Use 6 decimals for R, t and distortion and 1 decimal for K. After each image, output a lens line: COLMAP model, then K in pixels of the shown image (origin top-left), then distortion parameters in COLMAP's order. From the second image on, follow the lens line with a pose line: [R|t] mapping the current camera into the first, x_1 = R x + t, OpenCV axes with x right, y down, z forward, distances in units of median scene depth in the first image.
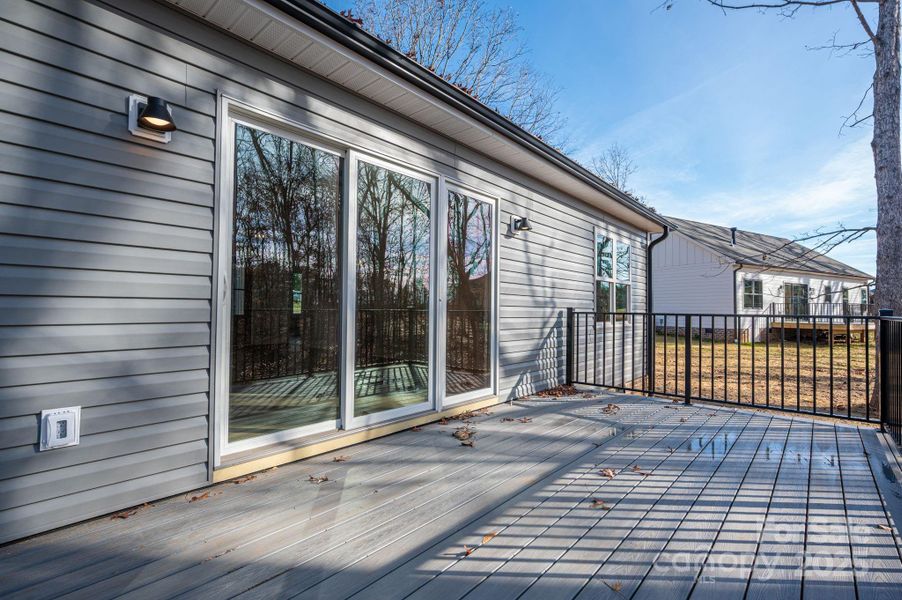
lens RADIAL K [[445.3, 0, 513.8], [0, 445.3, 308.7], [0, 0, 1]] dist [-0.004817, -0.000368]
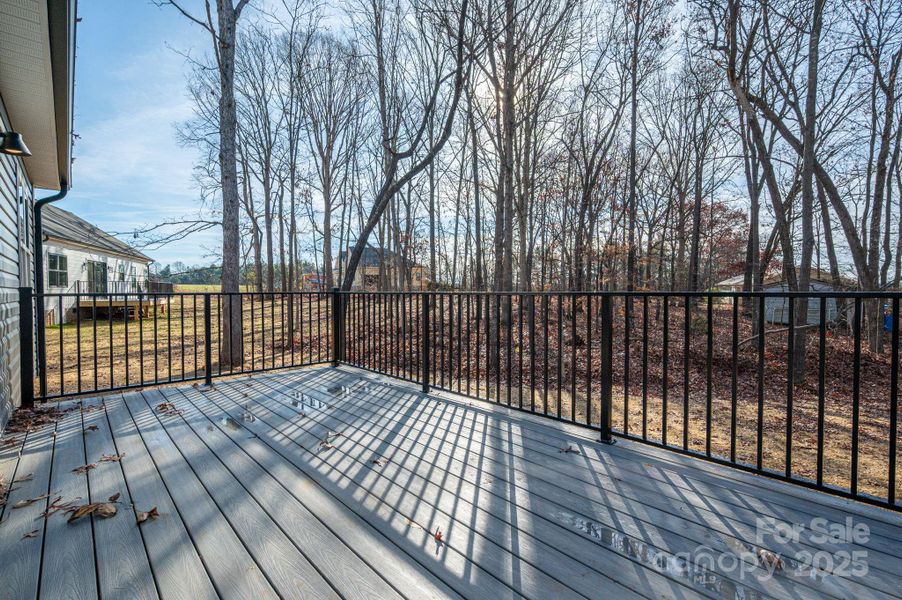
lens RADIAL K [[406.9, 0, 428.9], [0, 406.9, 298.2], [0, 0, 1]] dist [0.001516, -0.000089]
pose [[0.149144, -0.030644, 0.988341, -0.158403], [0.002300, 0.999528, 0.030643, -0.000758], [-0.988813, -0.002297, 0.149144, 0.146587]]
